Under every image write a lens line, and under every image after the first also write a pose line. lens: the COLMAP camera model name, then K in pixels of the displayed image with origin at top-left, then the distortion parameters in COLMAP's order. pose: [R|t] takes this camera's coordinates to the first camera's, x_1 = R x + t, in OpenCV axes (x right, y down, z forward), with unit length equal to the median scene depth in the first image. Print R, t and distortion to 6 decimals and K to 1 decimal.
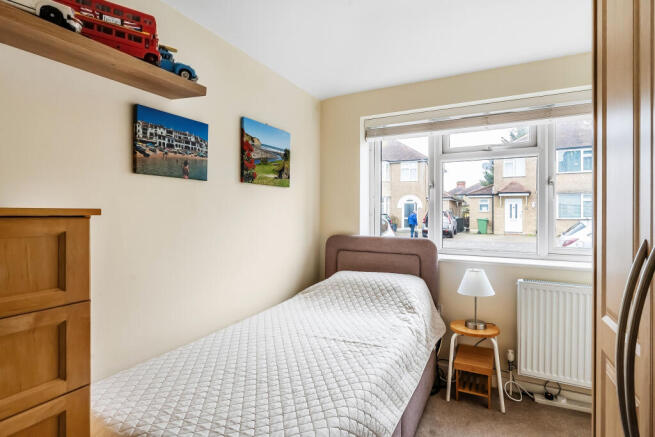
lens RADIAL K [[338.4, 0, 325.8], [0, 338.4, 216.2], [0, 0, 1]] dist [-0.002920, 0.000495]
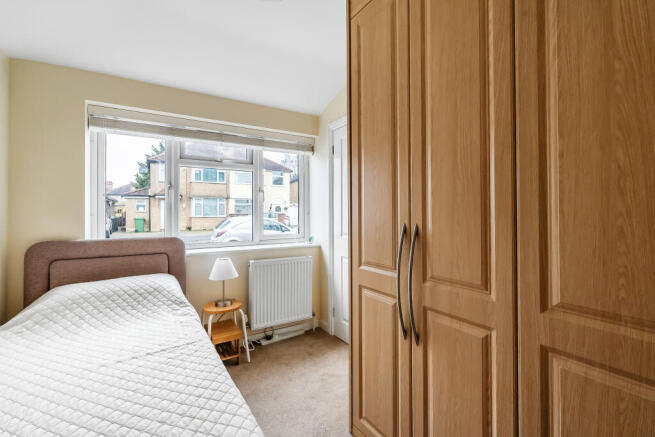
lens RADIAL K [[289.1, 0, 326.8], [0, 289.1, 213.0], [0, 0, 1]] dist [-0.004750, 0.000371]
pose [[0.501335, -0.006992, 0.865225, -0.252383], [0.013930, 0.999903, 0.000009, -0.000963], [-0.865141, 0.012048, 0.501384, 0.134425]]
